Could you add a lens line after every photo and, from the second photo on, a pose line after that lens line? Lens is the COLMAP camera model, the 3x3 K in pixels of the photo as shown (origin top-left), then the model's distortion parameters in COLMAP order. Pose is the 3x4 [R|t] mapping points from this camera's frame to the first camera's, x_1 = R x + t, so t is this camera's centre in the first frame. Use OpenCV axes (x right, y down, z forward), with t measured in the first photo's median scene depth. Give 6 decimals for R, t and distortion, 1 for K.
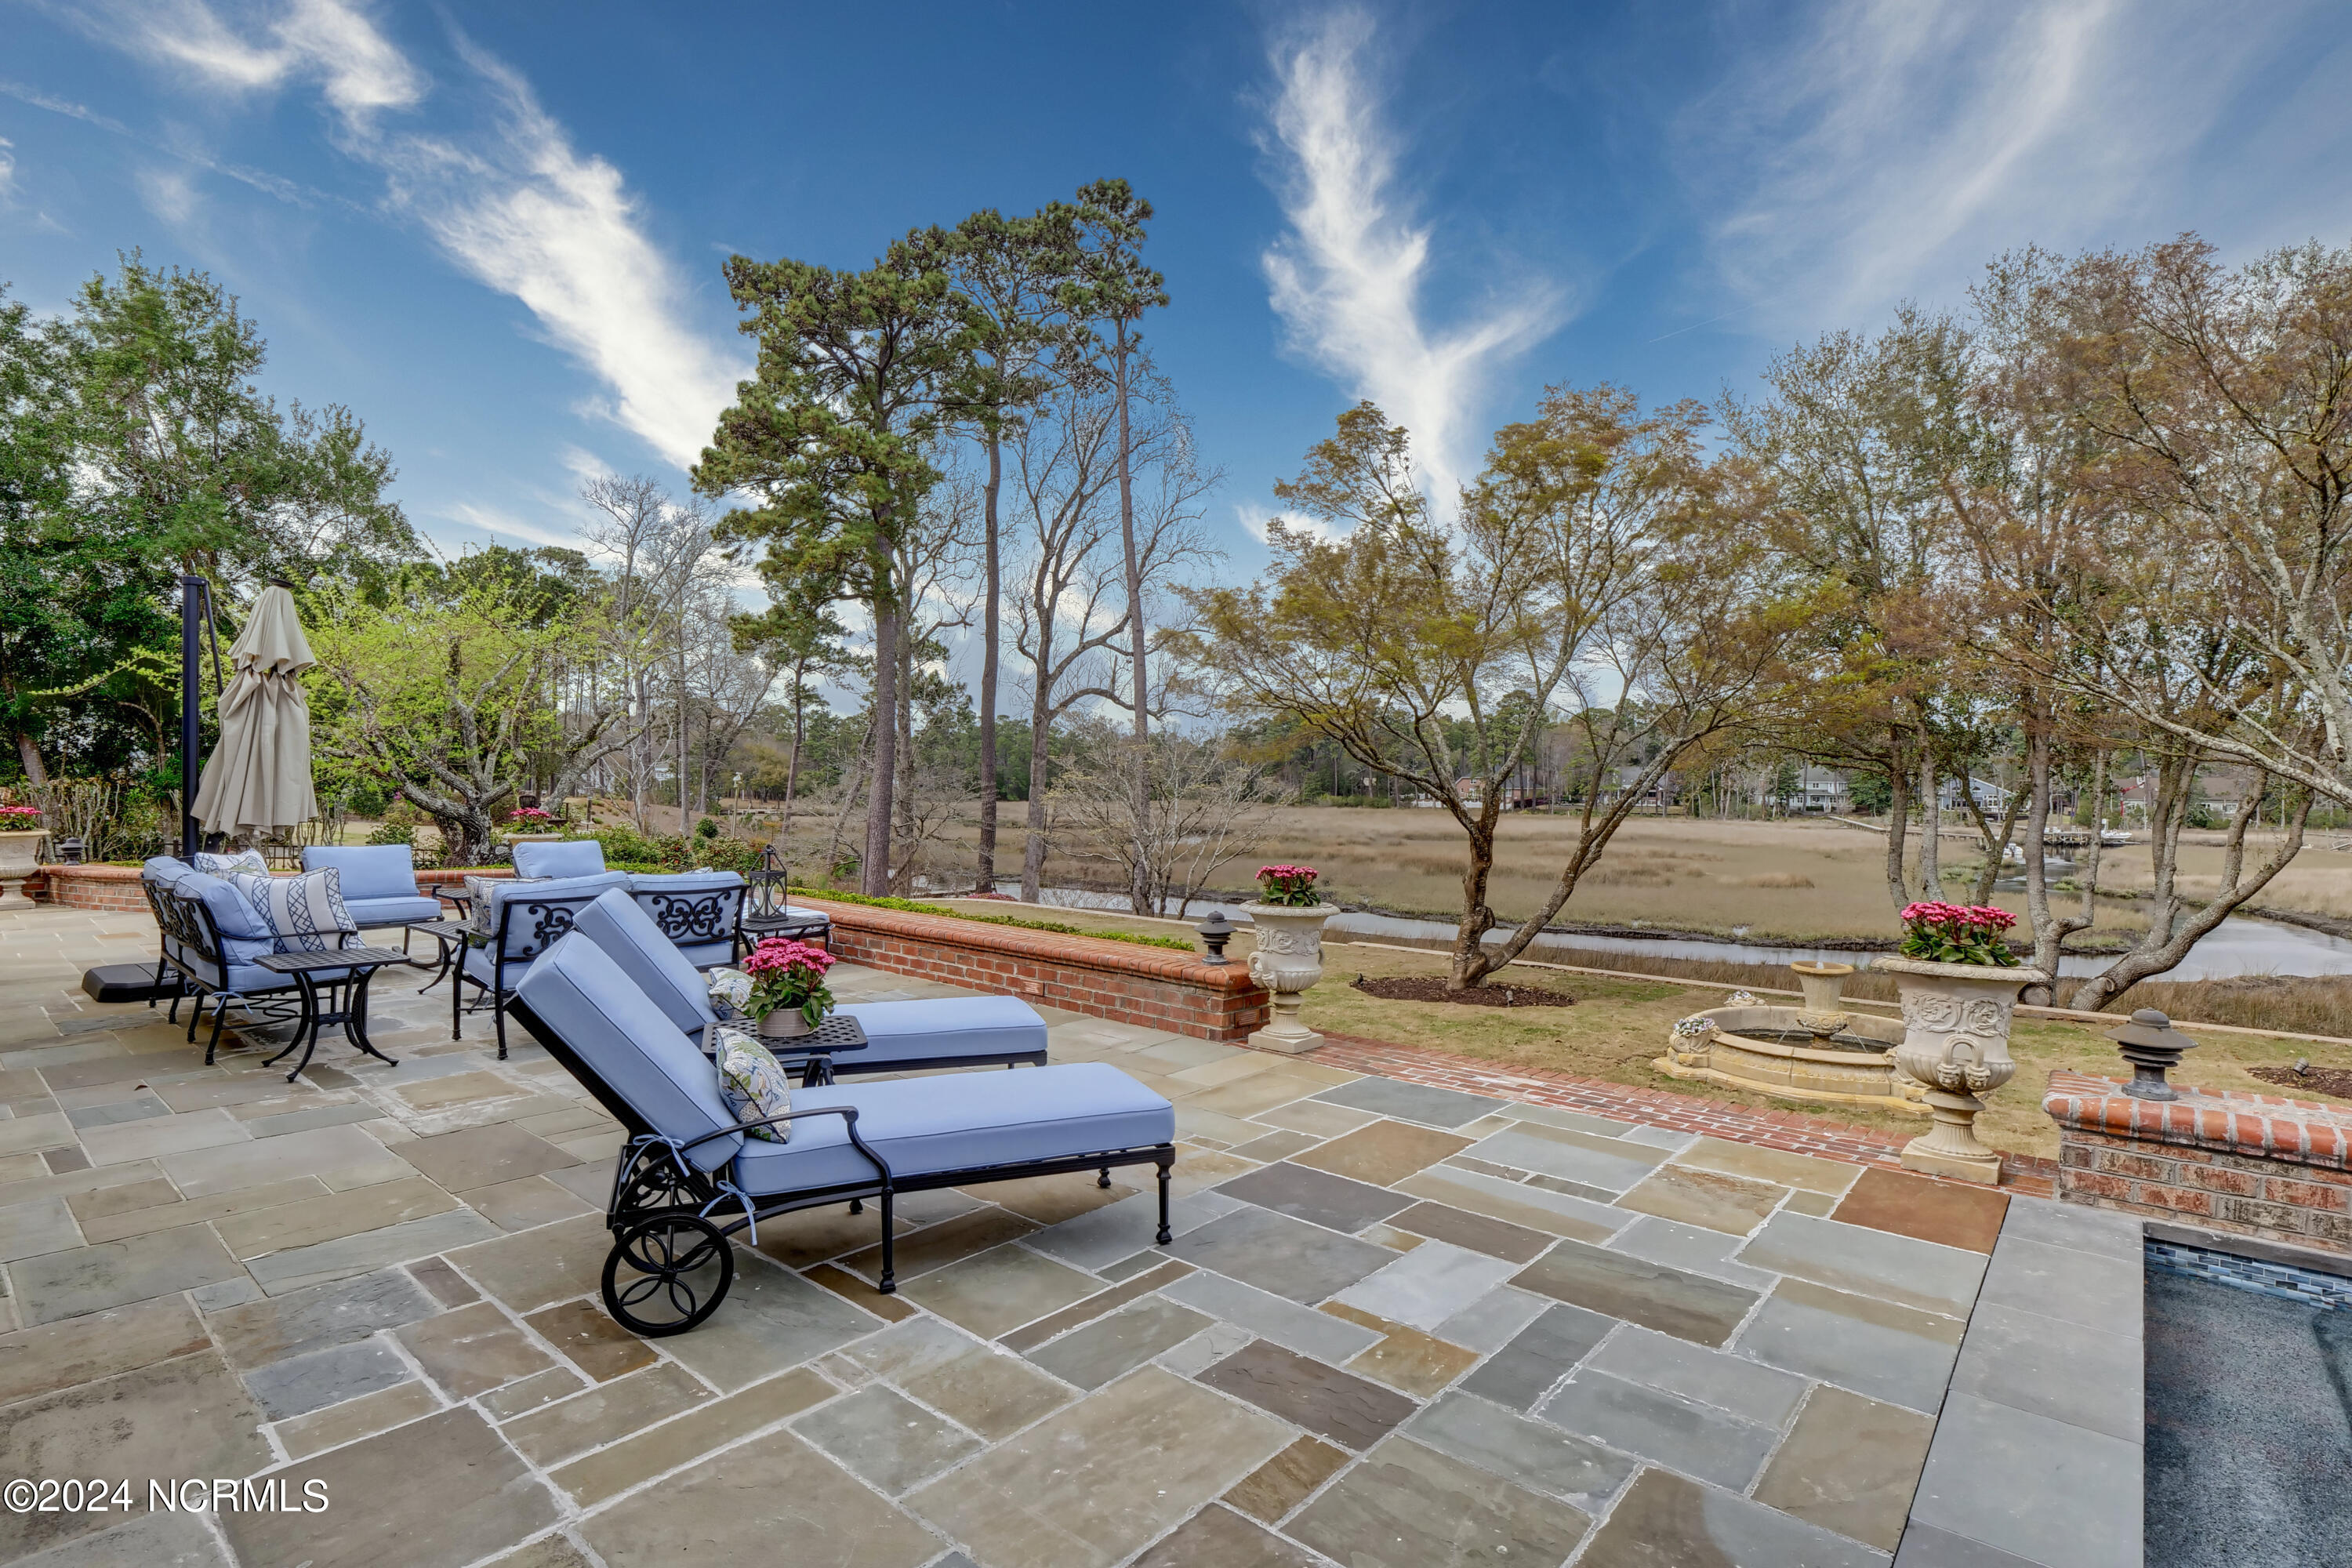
lens RADIAL K [[1141.1, 0, 1172.3], [0, 1141.1, 767.7], [0, 0, 1]] dist [-0.010803, -0.001794]
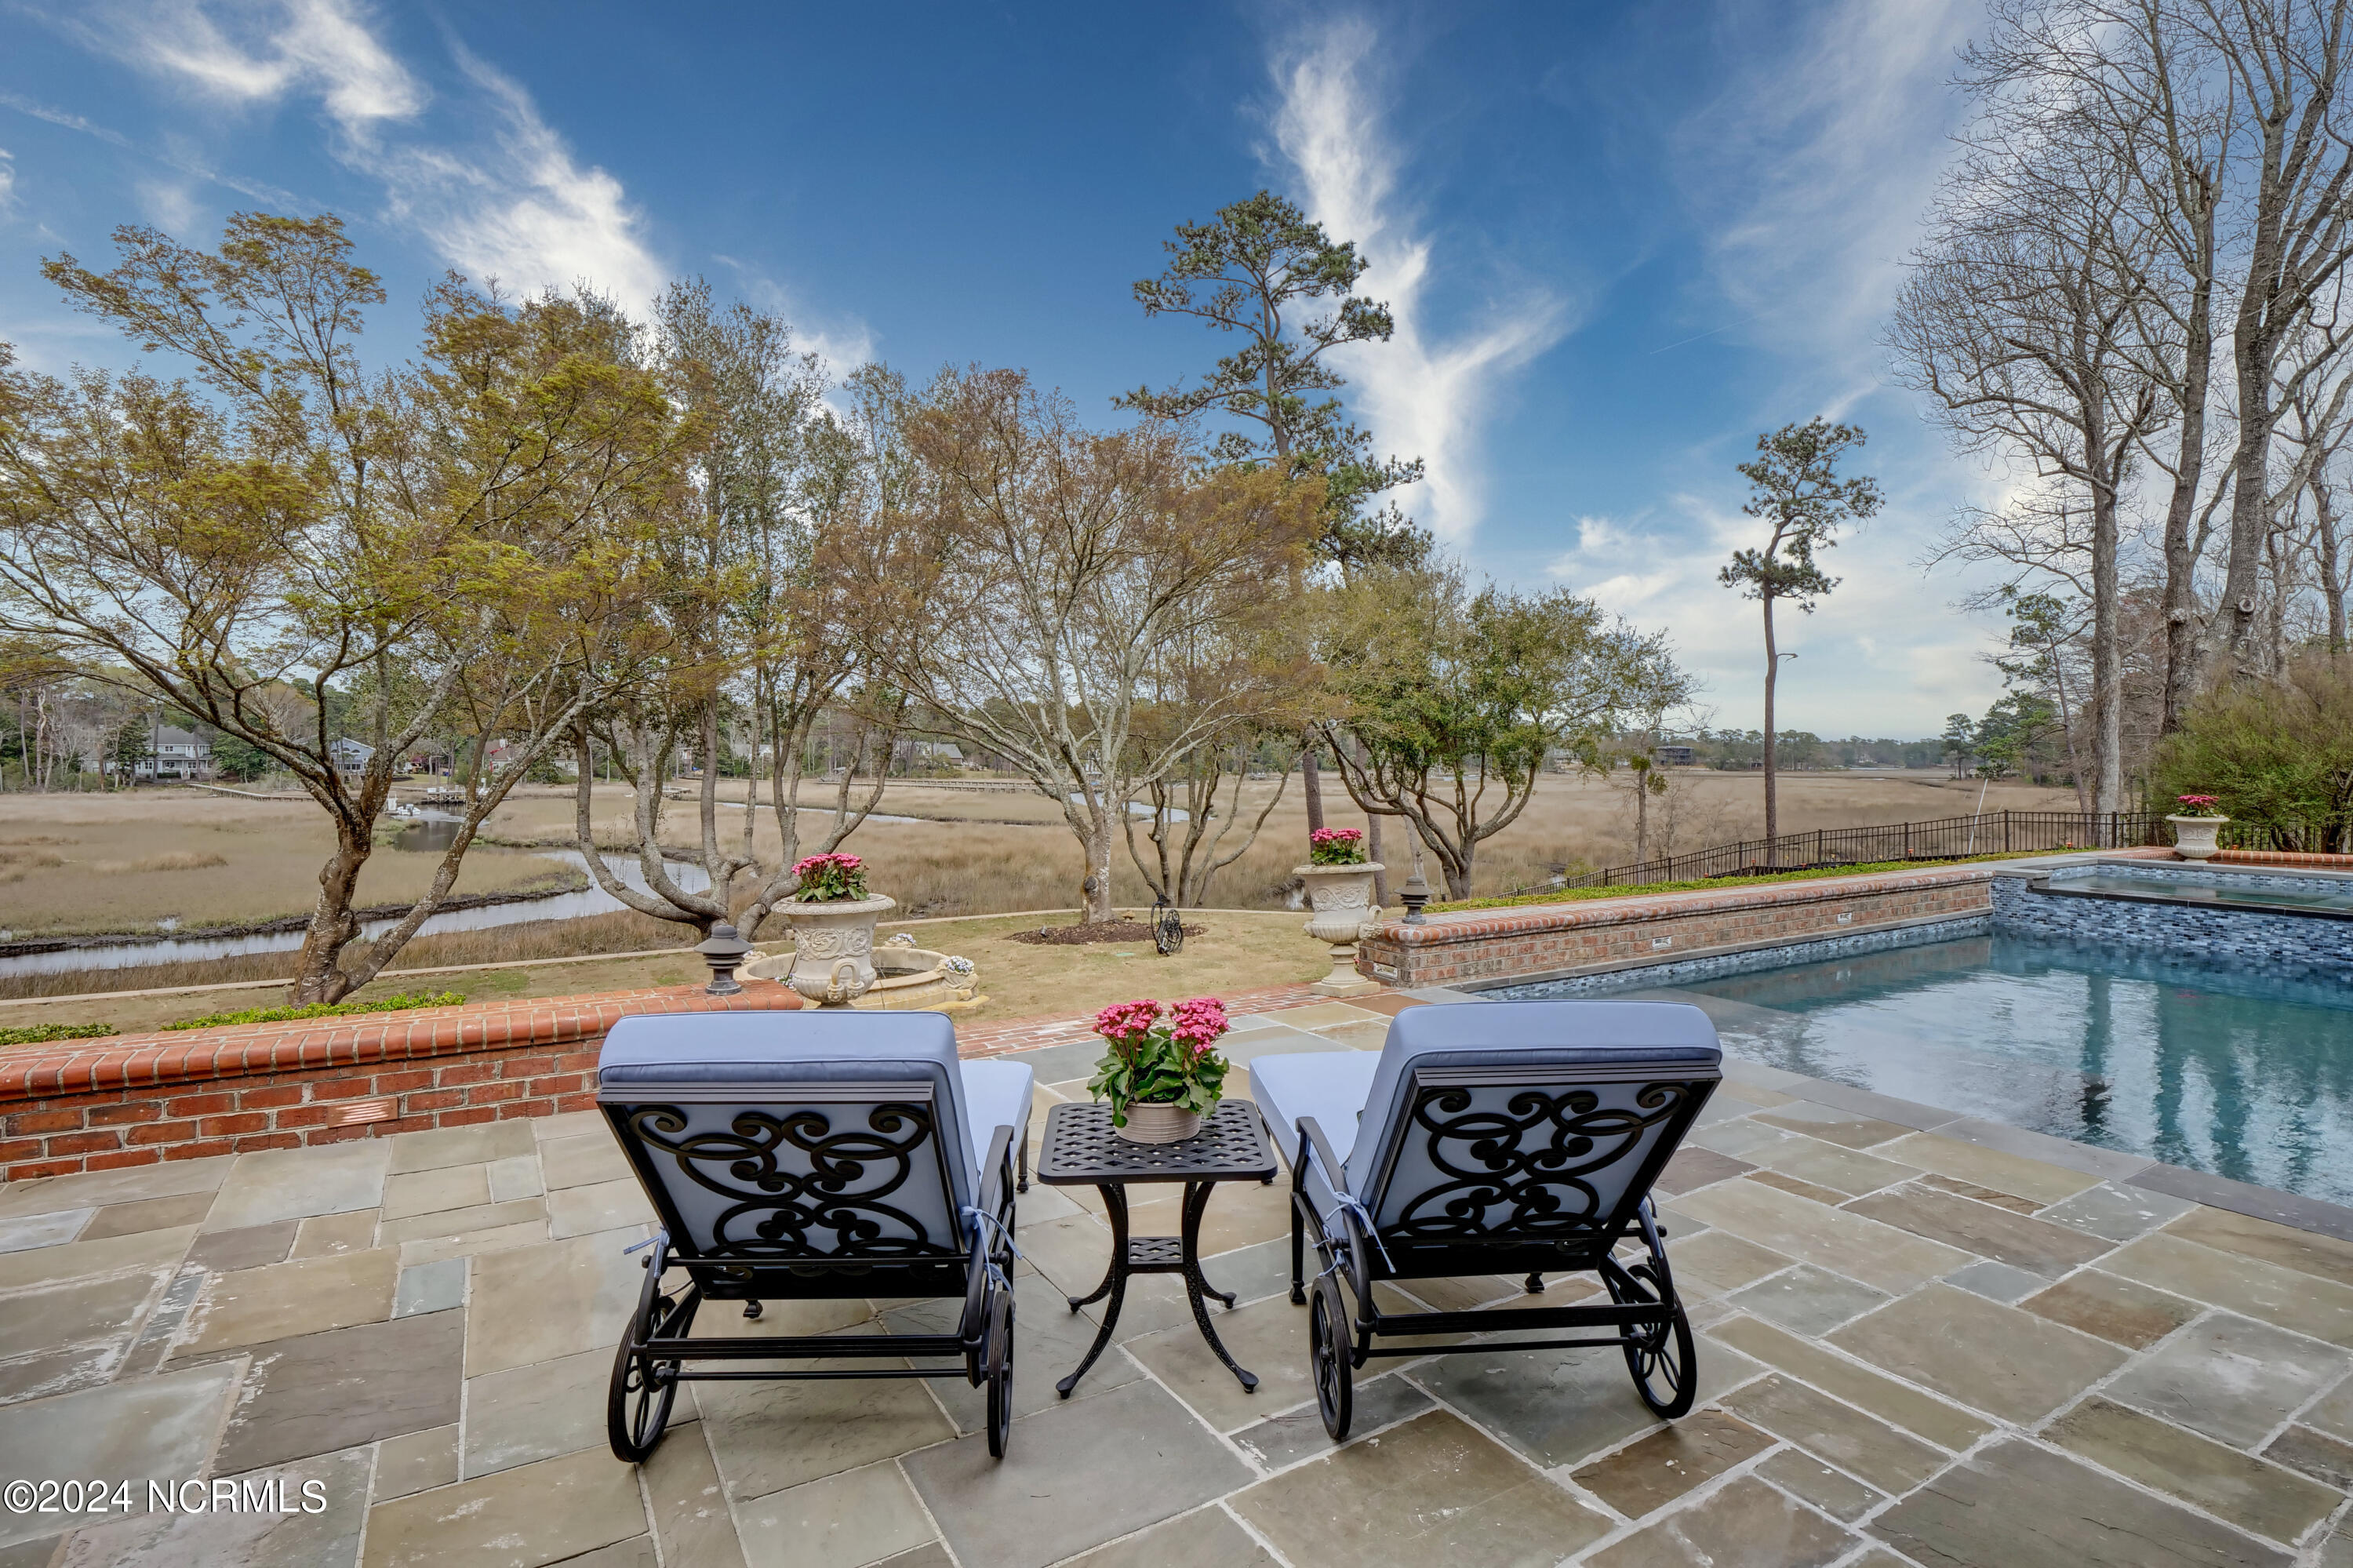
lens RADIAL K [[1141.6, 0, 1177.8], [0, 1141.6, 776.4], [0, 0, 1]] dist [-0.010803, -0.001794]
pose [[0.305998, -0.027462, 0.951636, -0.097555], [-0.011611, 0.999402, 0.032574, -0.000370], [-0.951961, -0.021017, 0.305496, 0.078047]]
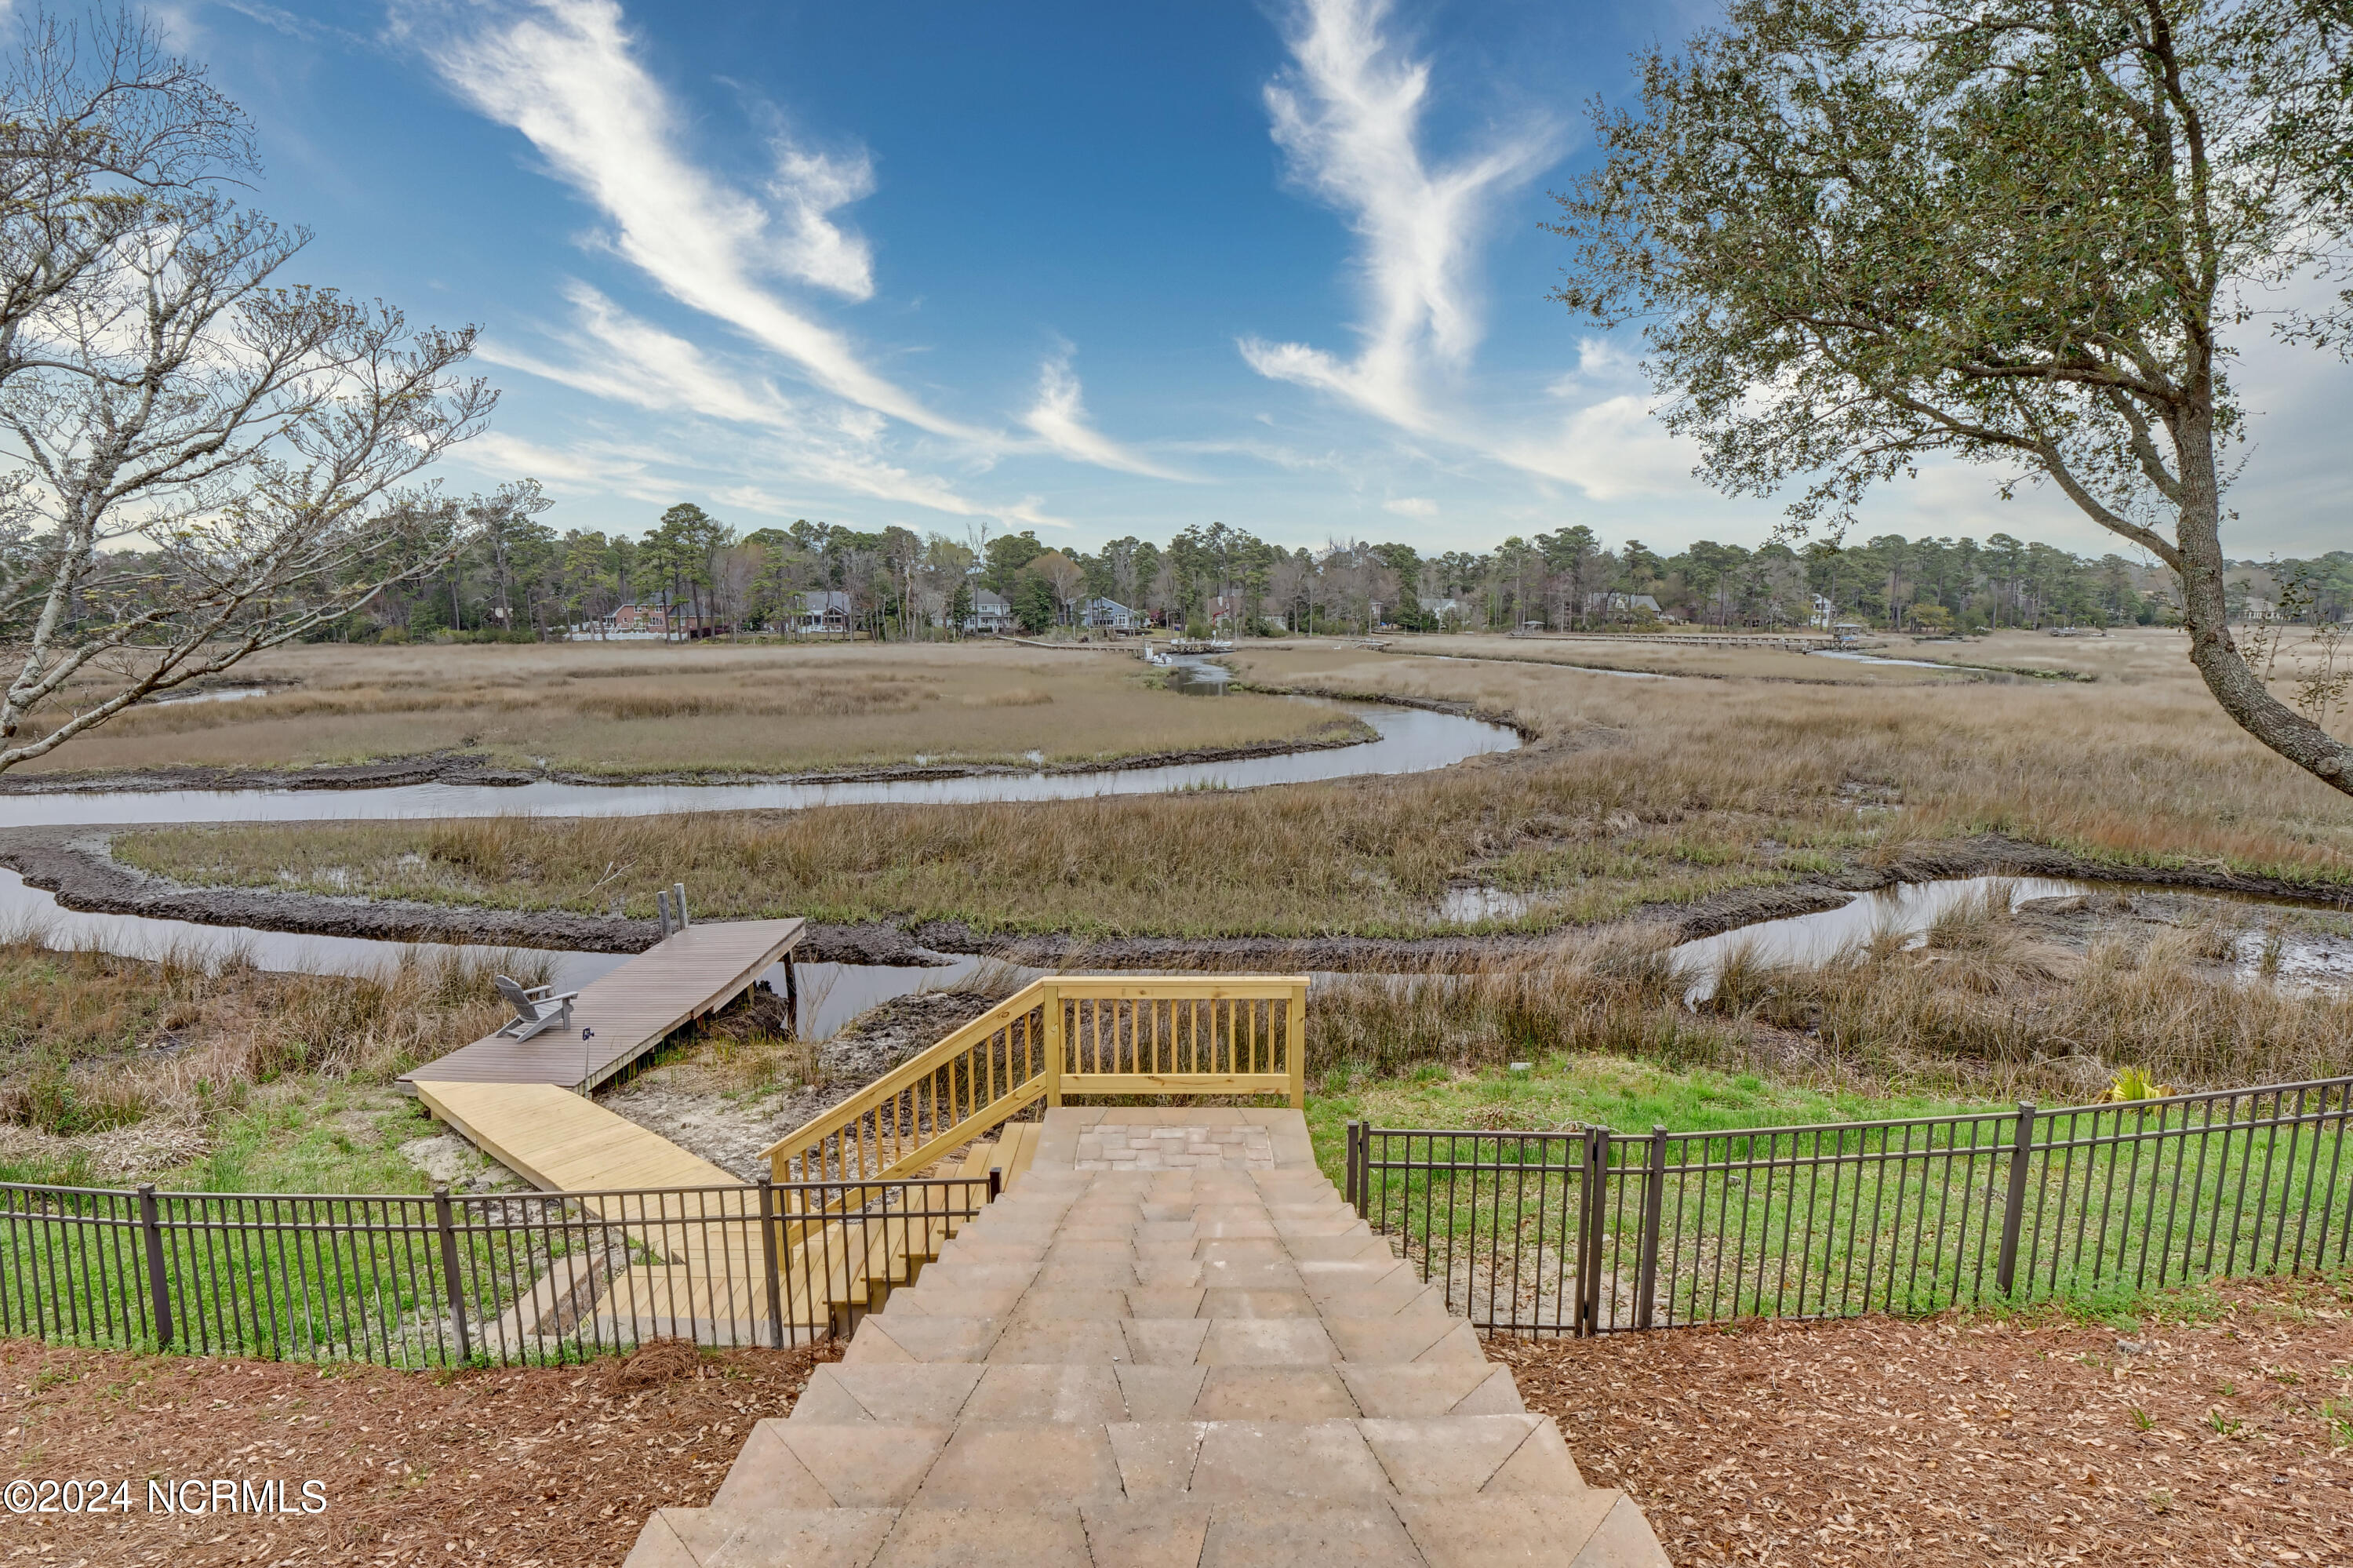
lens RADIAL K [[1141.6, 0, 1169.4], [0, 1141.6, 787.6], [0, 0, 1]] dist [-0.010803, -0.001794]
pose [[0.764024, -0.113091, 0.635199, 0.042425], [0.008339, 0.986167, 0.165546, 0.040436], [-0.645134, -0.121184, 0.754398, 0.466937]]
